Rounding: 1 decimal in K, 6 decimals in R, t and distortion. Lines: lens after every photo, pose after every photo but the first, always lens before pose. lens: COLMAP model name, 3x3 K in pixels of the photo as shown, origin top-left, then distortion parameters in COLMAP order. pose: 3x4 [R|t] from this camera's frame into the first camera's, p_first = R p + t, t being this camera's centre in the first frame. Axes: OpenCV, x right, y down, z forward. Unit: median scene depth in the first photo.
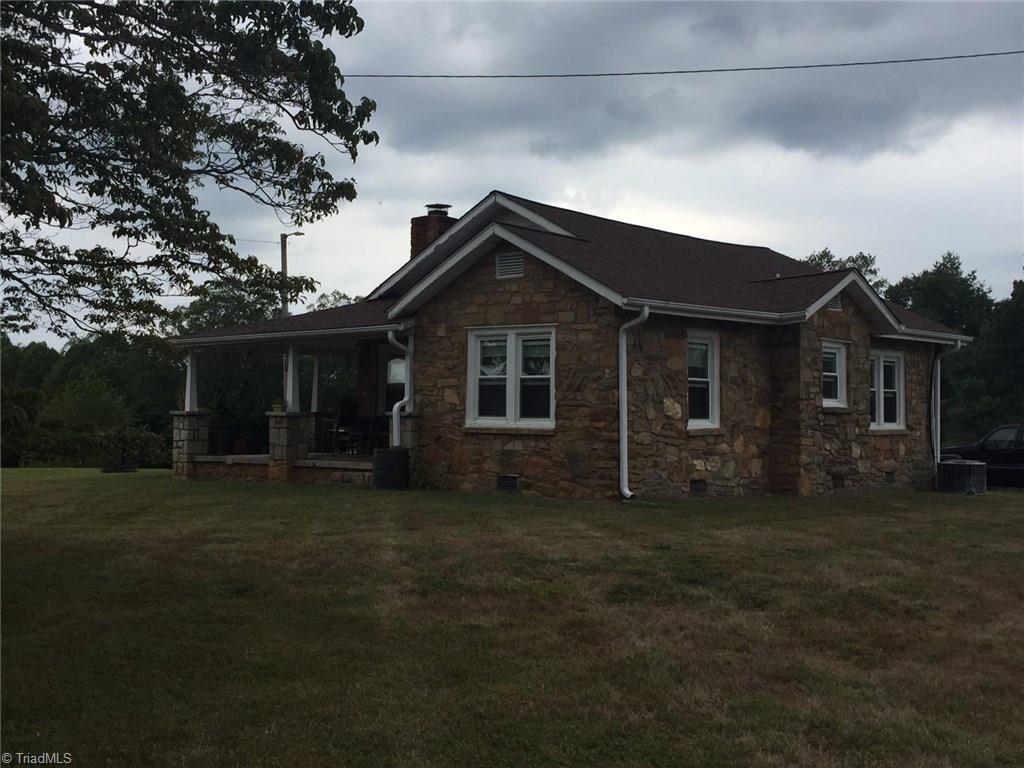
lens RADIAL K [[1219.0, 0, 512.0], [0, 1219.0, 384.0], [0, 0, 1]] dist [0.028919, 0.011941]
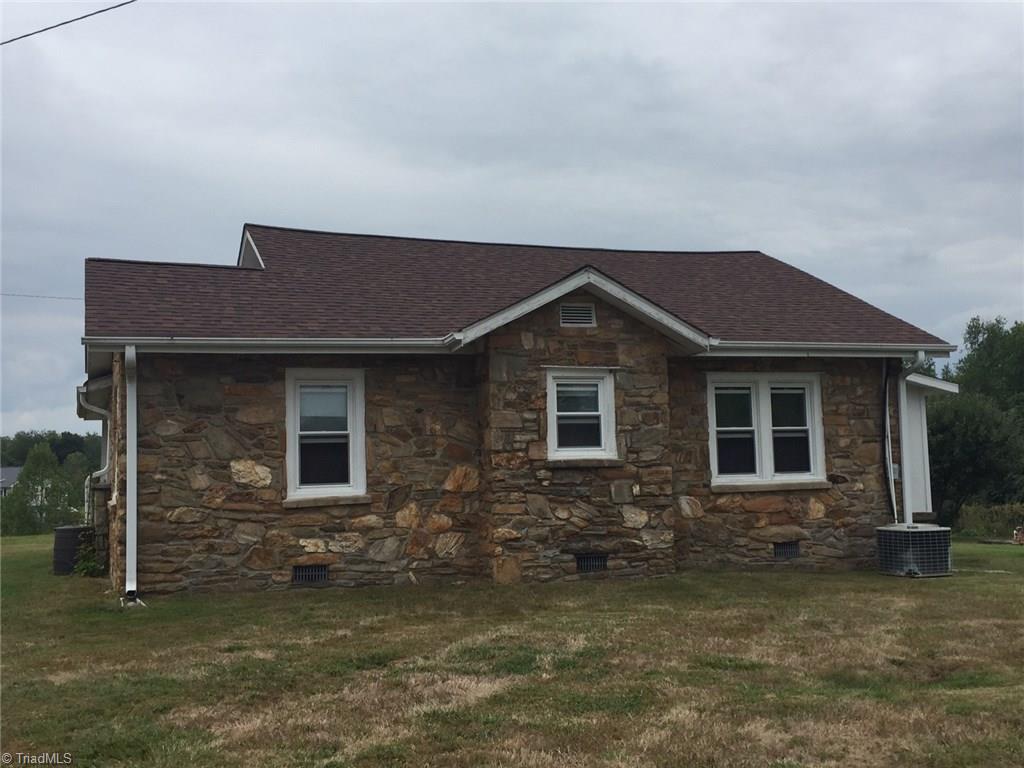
lens RADIAL K [[1136.2, 0, 512.0], [0, 1136.2, 384.0], [0, 0, 1]] dist [0.037934, 0.012184]
pose [[0.897019, -0.073779, -0.435790, 0.214047], [0.050596, 0.996629, -0.064584, 0.006626], [0.439086, 0.035883, 0.897728, 0.152016]]
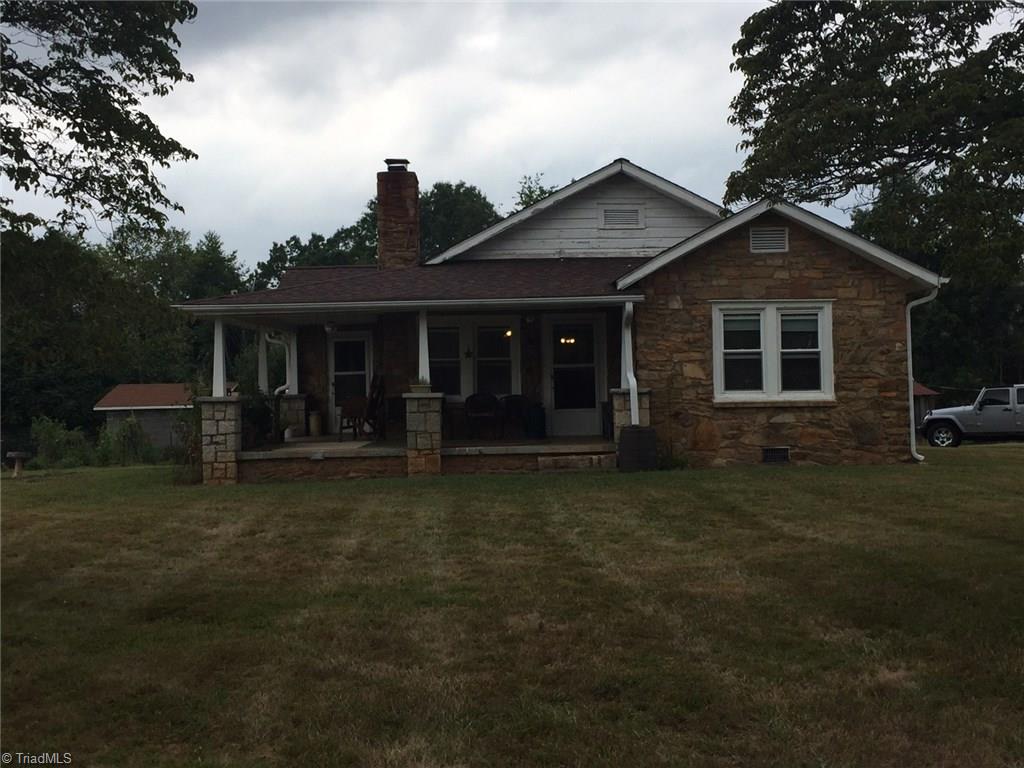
lens RADIAL K [[1219.0, 0, 512.0], [0, 1219.0, 384.0], [0, 0, 1]] dist [0.028919, 0.011941]
pose [[0.756662, -0.017697, 0.653567, -0.868777], [0.007621, 0.999804, 0.018250, 0.001832], [-0.653762, -0.008828, 0.756649, 0.393586]]
